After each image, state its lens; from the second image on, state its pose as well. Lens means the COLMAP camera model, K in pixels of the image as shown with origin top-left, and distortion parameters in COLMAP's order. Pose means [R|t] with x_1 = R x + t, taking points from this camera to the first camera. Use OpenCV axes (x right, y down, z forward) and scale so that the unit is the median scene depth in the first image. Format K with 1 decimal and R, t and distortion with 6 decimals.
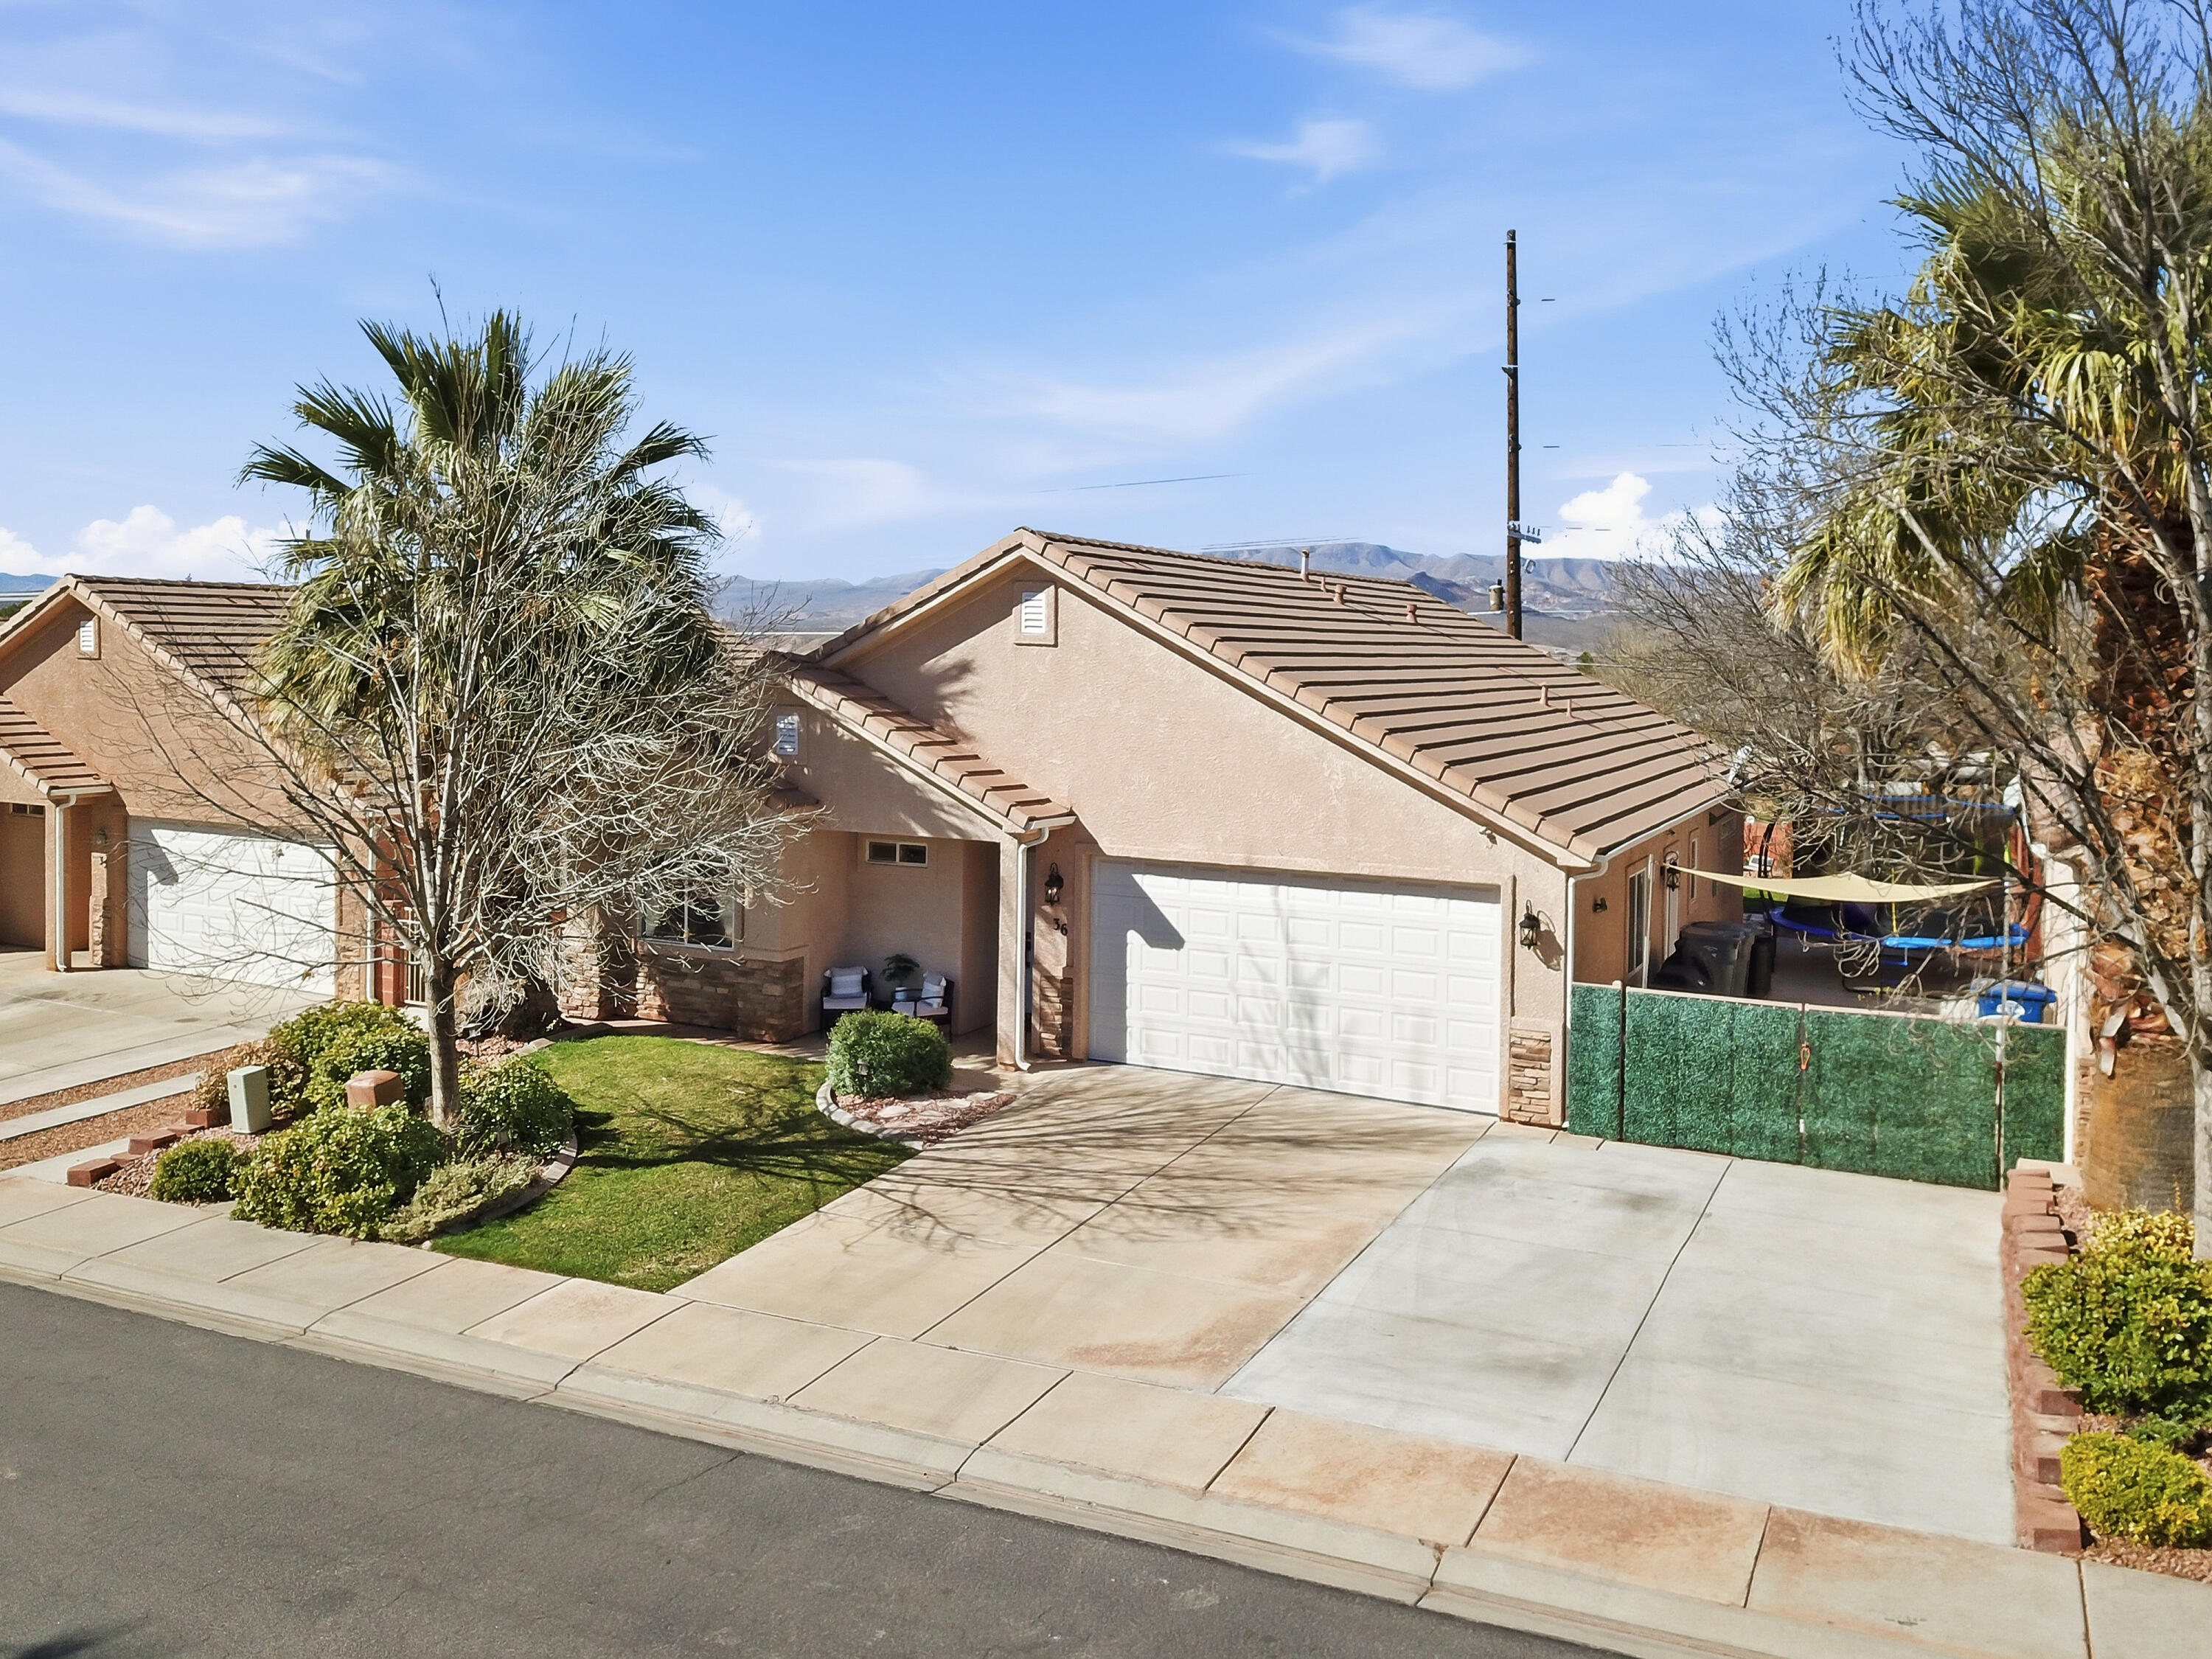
lens RADIAL K [[1781.9, 0, 1116.7], [0, 1781.9, 670.5], [0, 0, 1]] dist [0.012723, 0.005936]
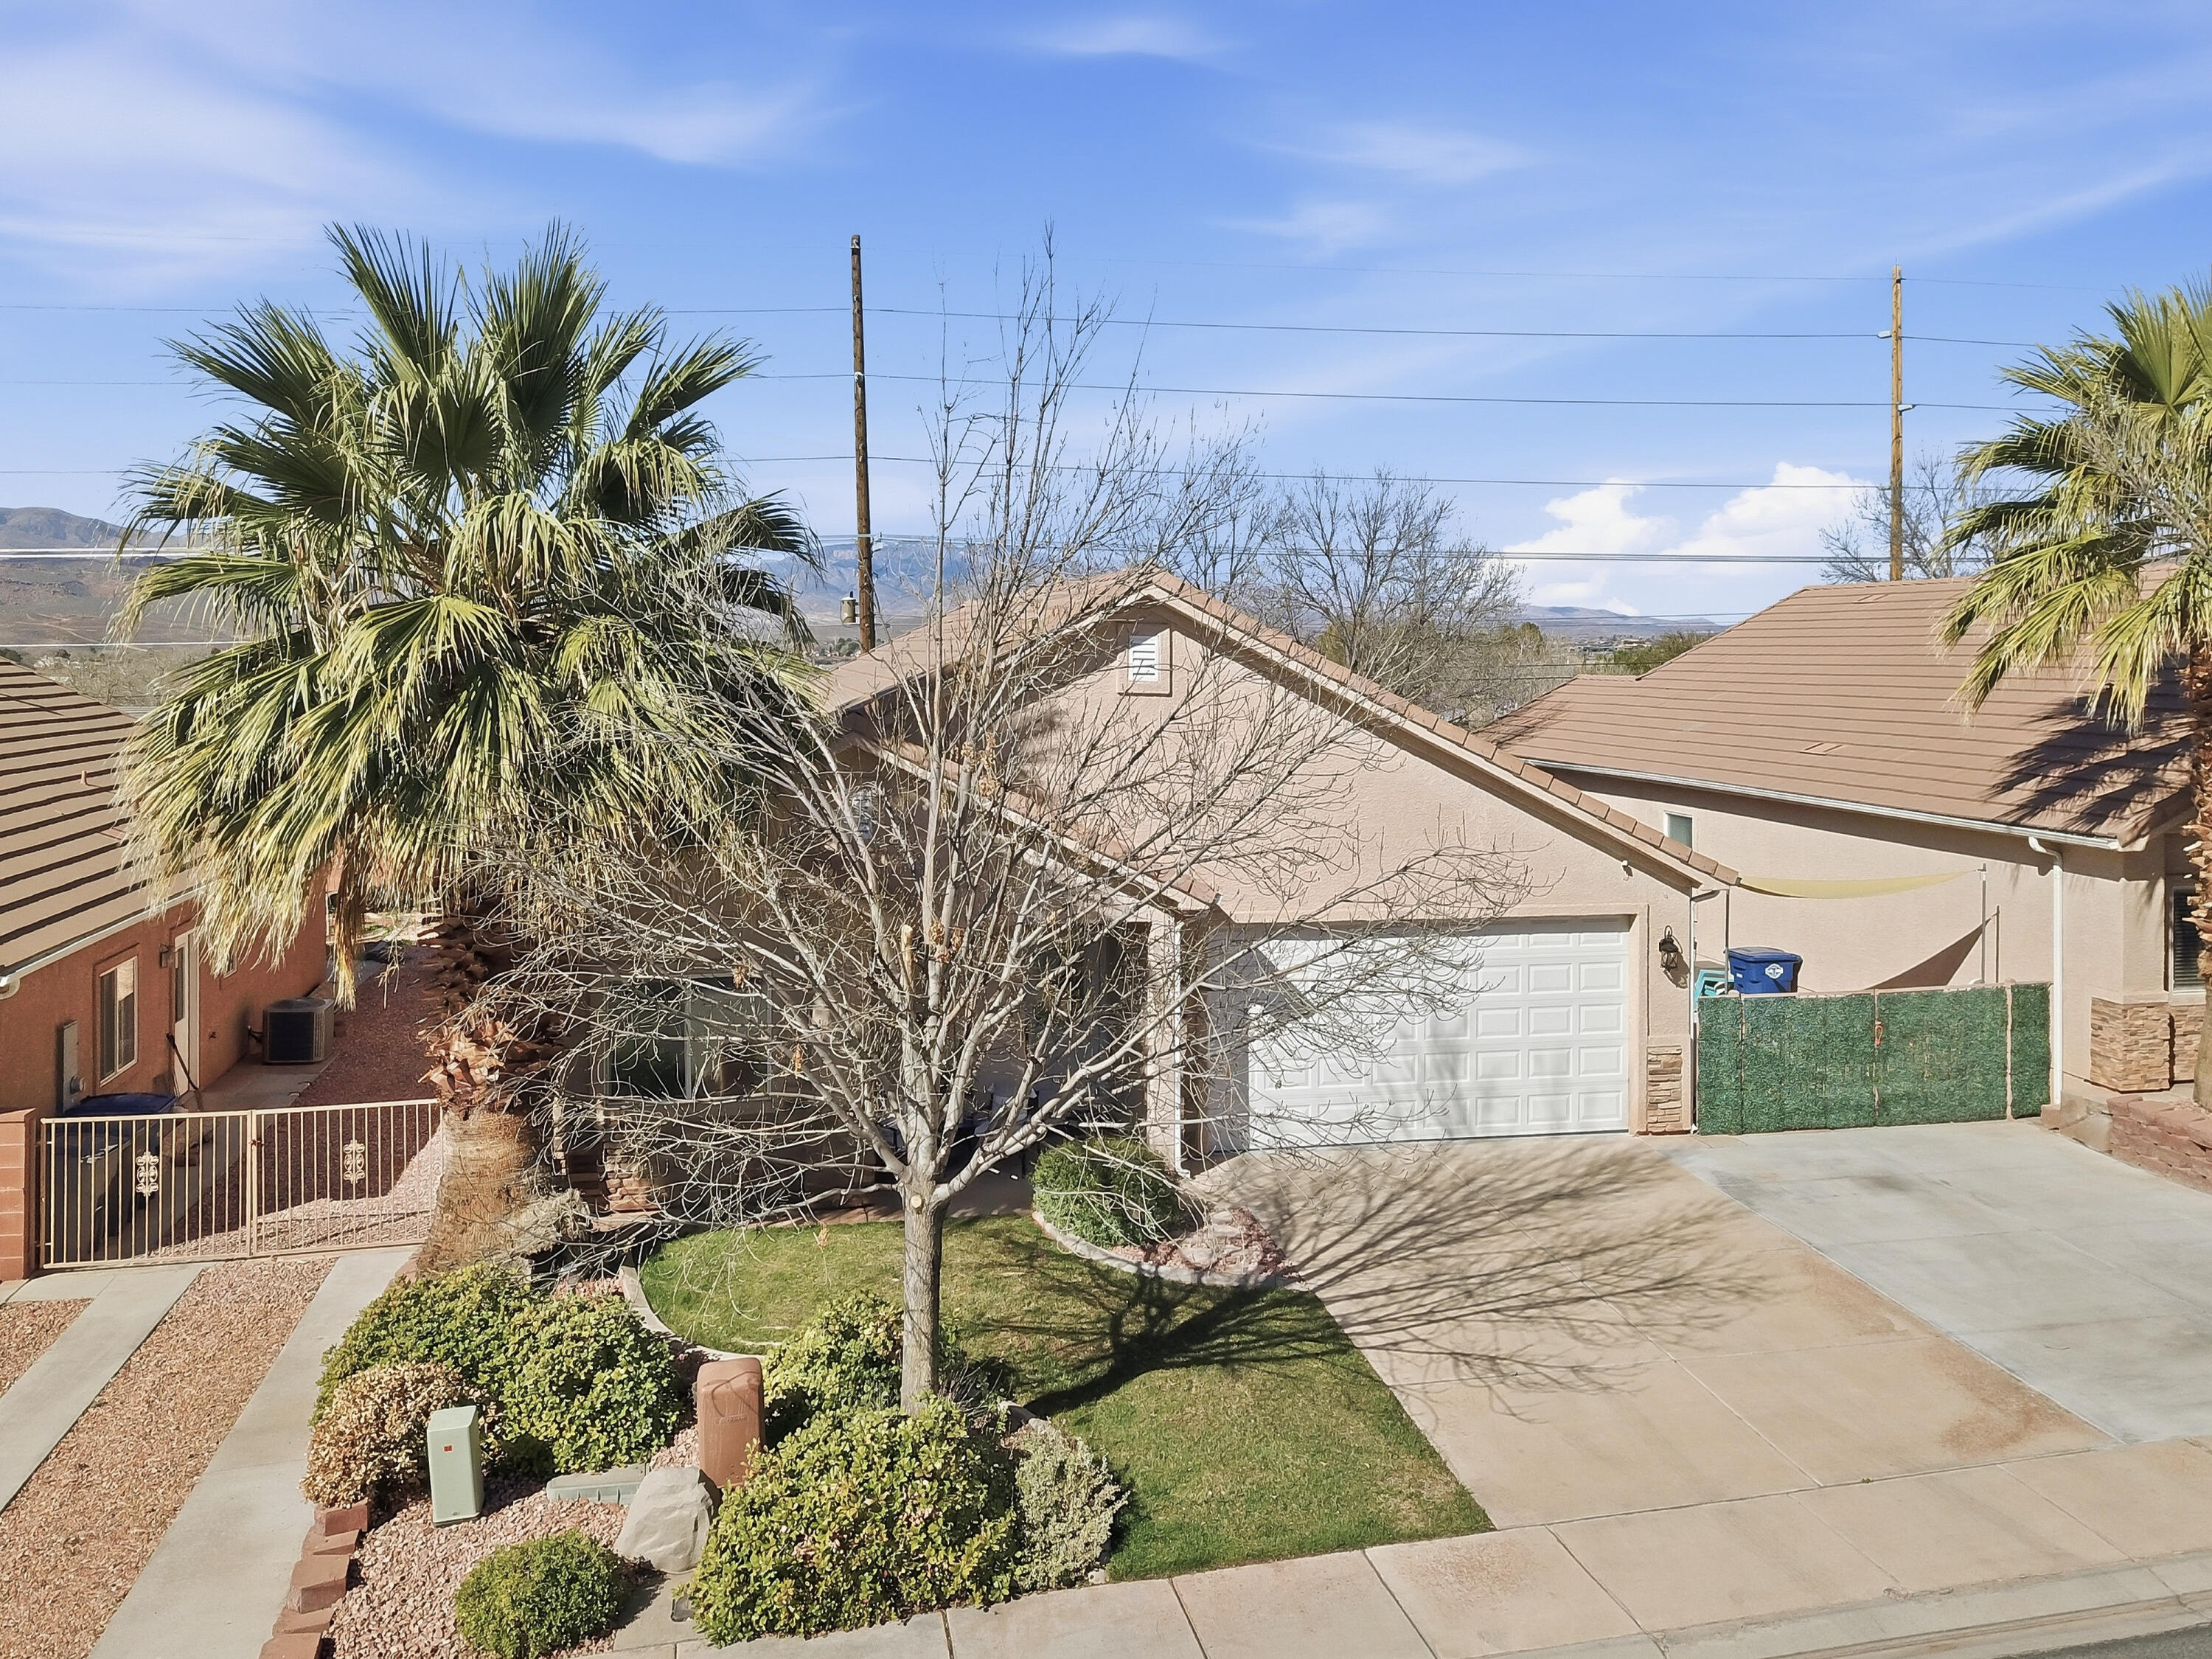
lens RADIAL K [[1781.9, 0, 1116.7], [0, 1781.9, 670.5], [0, 0, 1]] dist [0.012723, 0.005936]
pose [[0.781500, -0.019562, 0.623598, -0.686922], [0.016074, 0.999808, 0.011219, -0.041305], [-0.623698, 0.001256, 0.781665, 0.364920]]
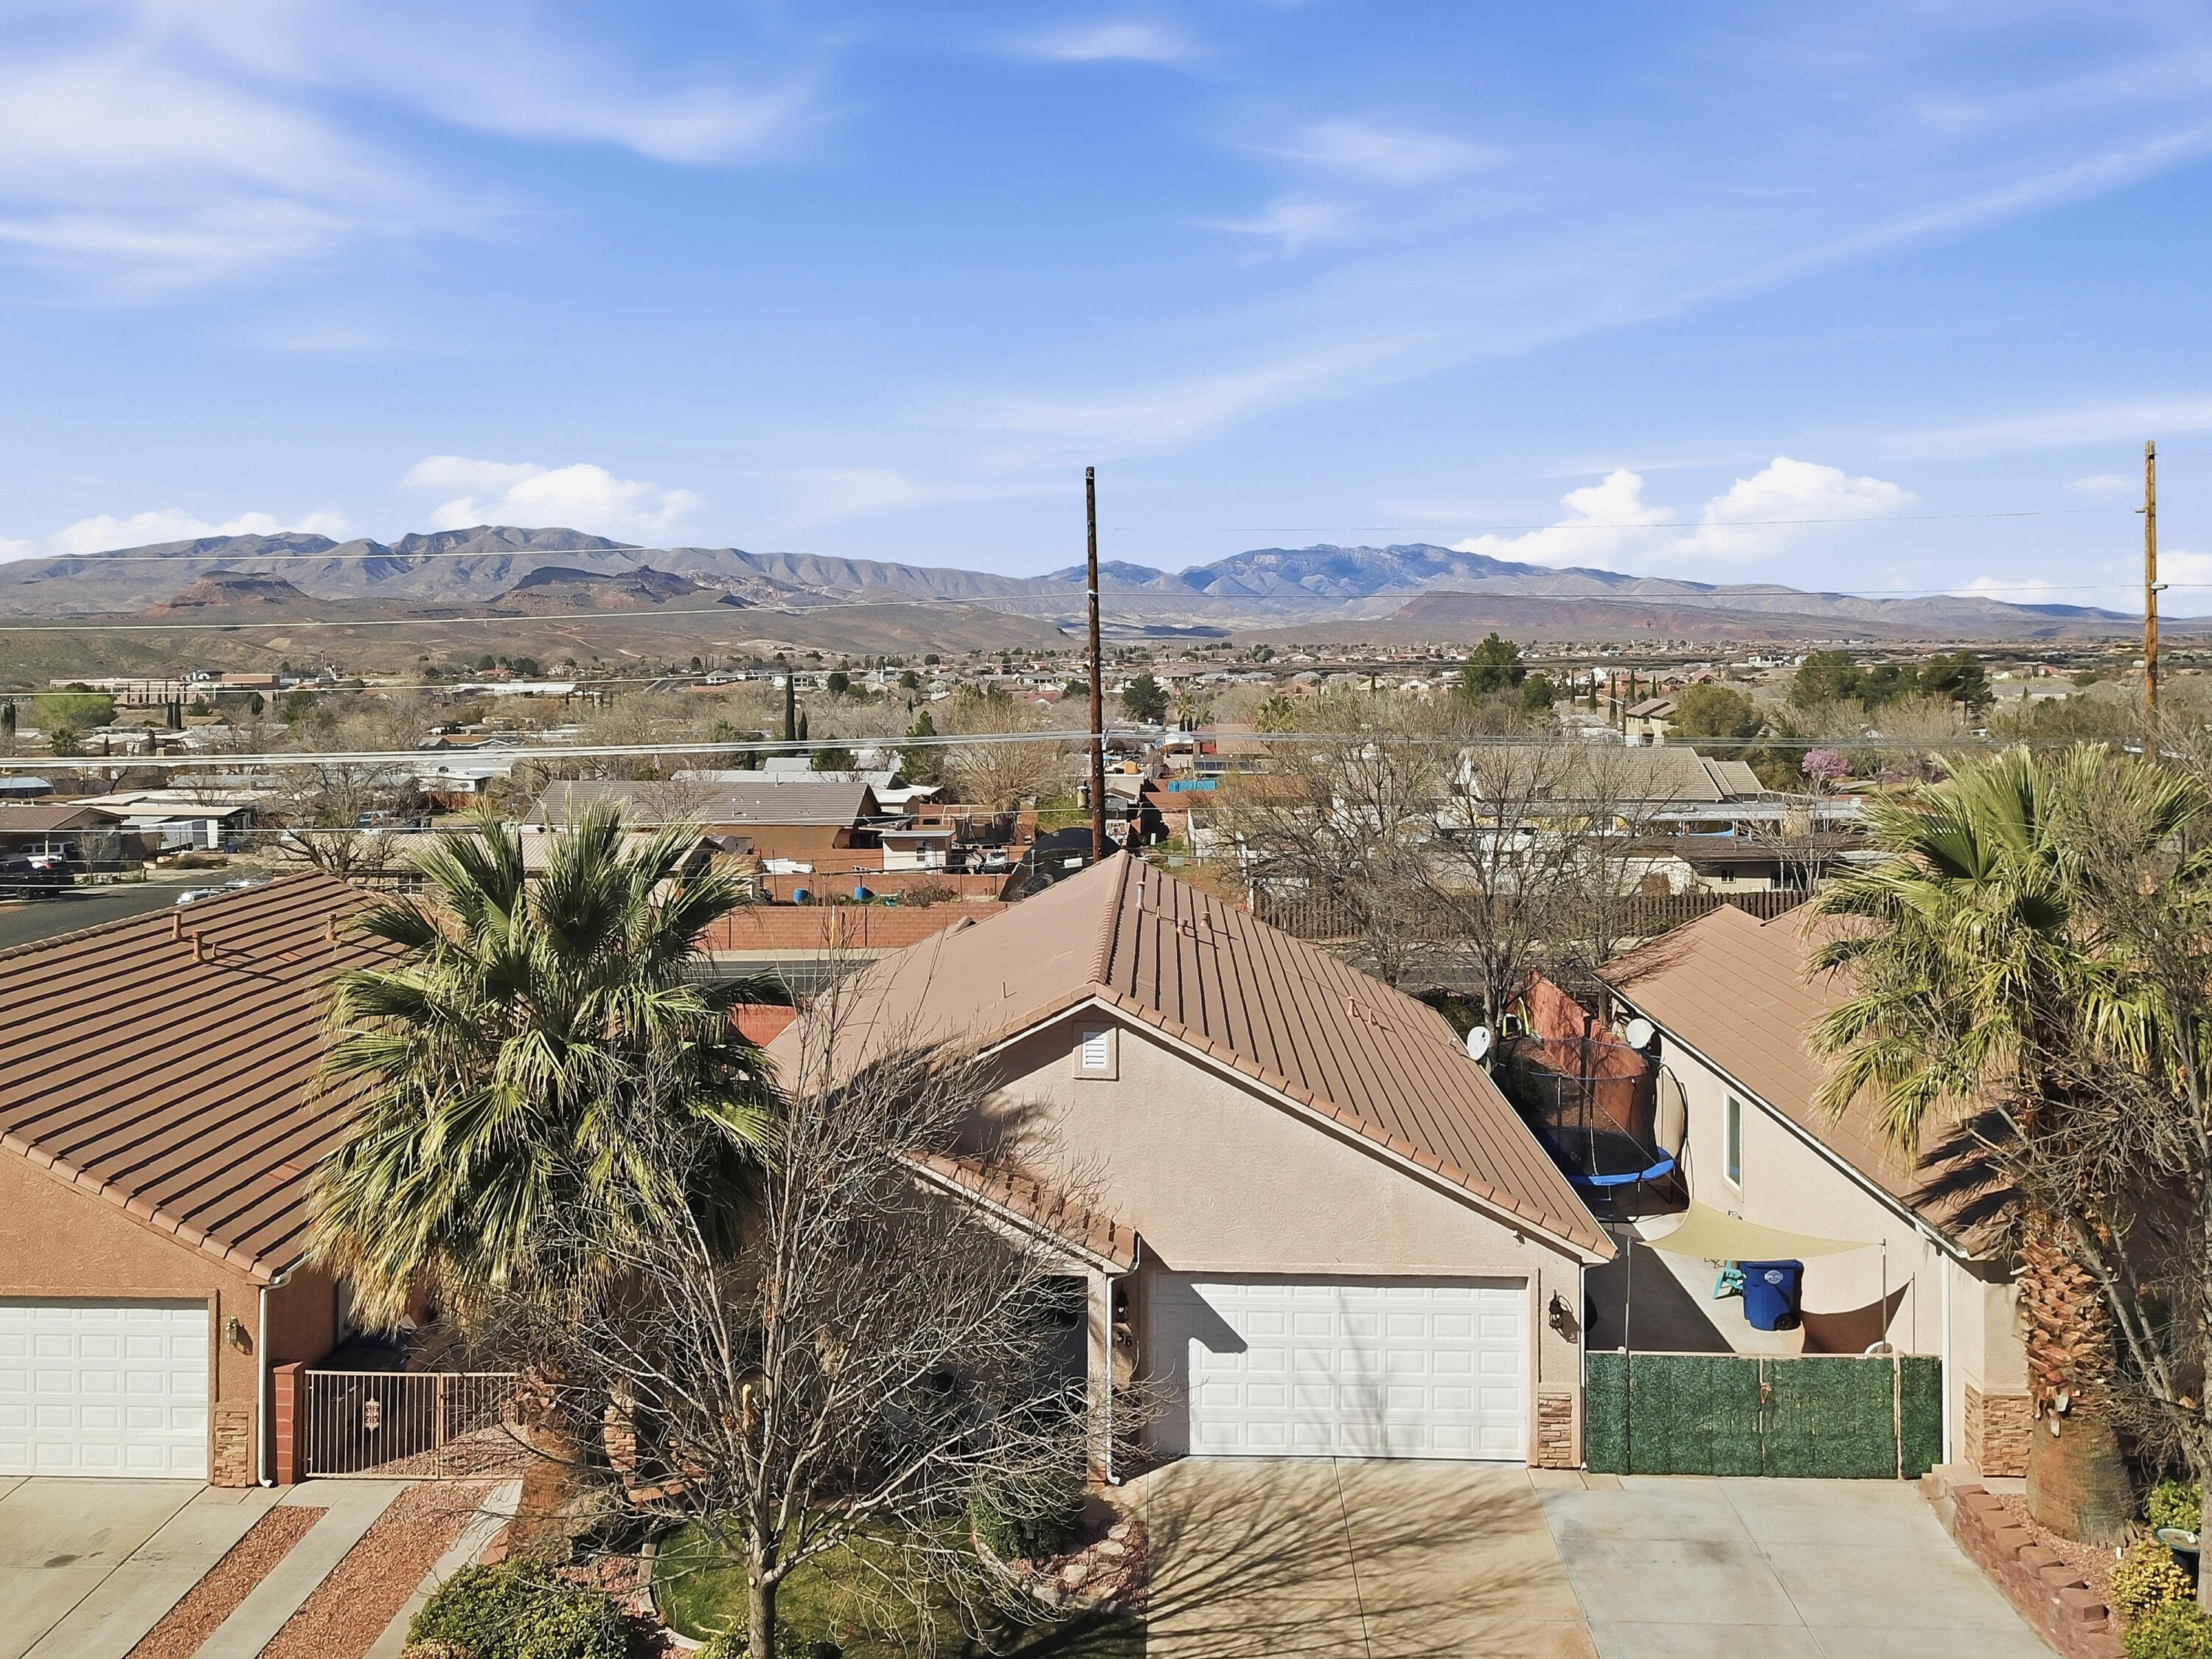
lens RADIAL K [[1735.9, 0, 1111.9], [0, 1735.9, 644.4], [0, 0, 1]] dist [0.005571, -0.004020]
pose [[0.907736, -0.011627, 0.419381, -0.547450], [0.015572, 0.999861, -0.005984, -0.315933], [-0.419253, 0.011962, 0.907791, 0.024272]]
